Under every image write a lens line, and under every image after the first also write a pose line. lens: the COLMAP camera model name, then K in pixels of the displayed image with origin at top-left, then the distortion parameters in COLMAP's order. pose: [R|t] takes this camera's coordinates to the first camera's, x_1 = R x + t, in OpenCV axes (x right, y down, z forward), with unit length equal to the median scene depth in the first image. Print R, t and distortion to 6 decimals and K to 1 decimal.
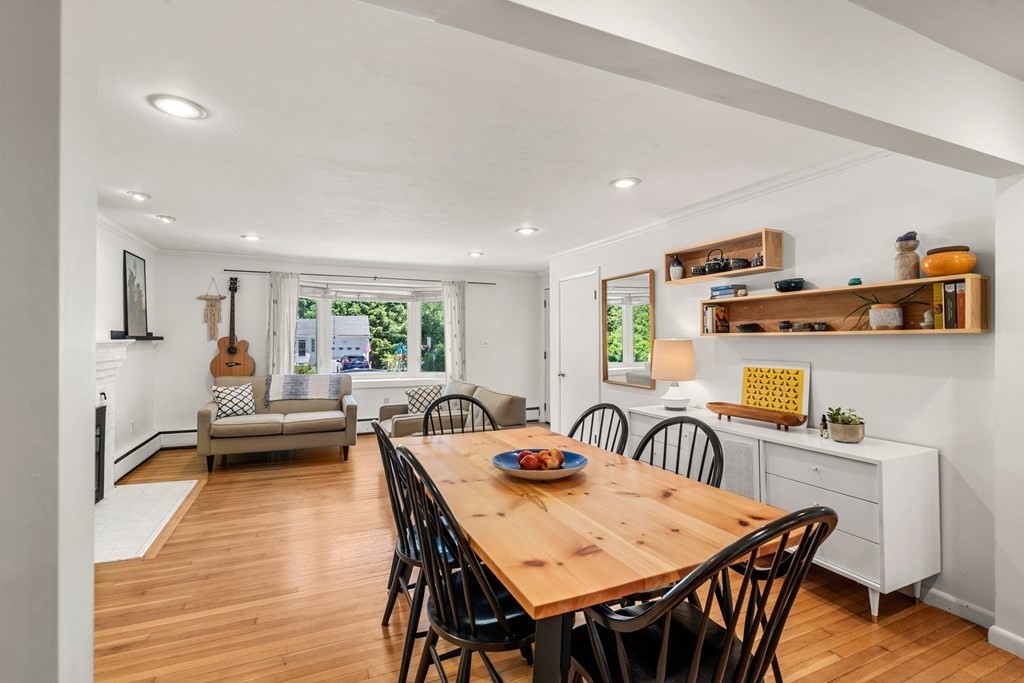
lens RADIAL K [[468.2, 0, 513.3], [0, 468.2, 336.8], [0, 0, 1]] dist [-0.002608, 0.000602]
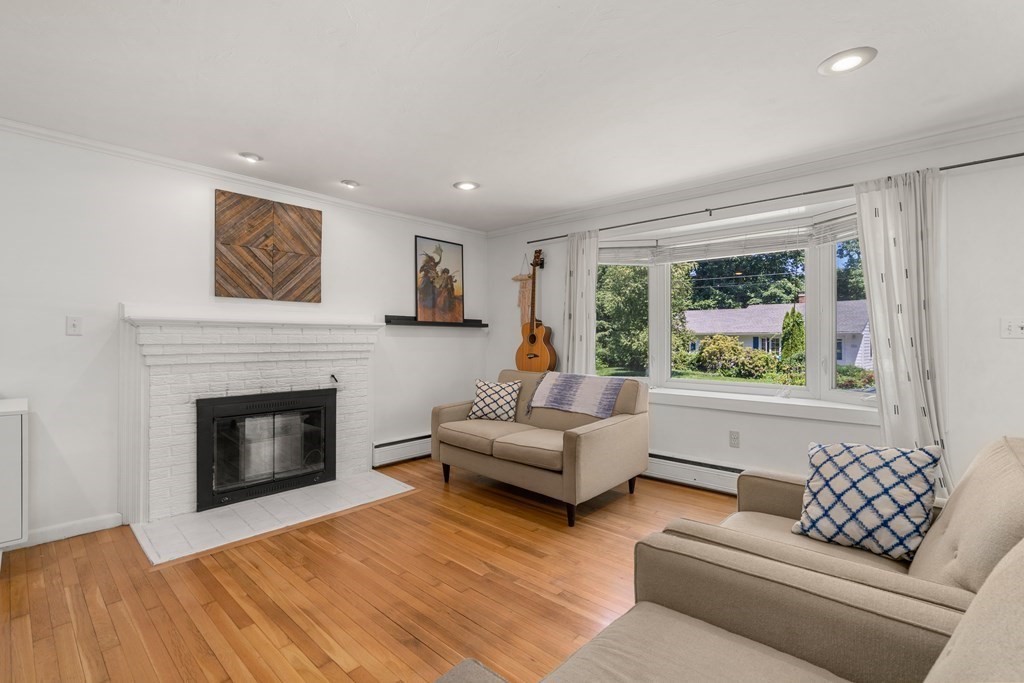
lens RADIAL K [[468.2, 0, 513.3], [0, 468.2, 336.8], [0, 0, 1]] dist [-0.002608, 0.000602]
pose [[0.403197, -0.000771, -0.915113, 0.148855], [0.002837, 0.999996, 0.000407, 0.027483], [0.915109, -0.002760, 0.403197, 0.700275]]
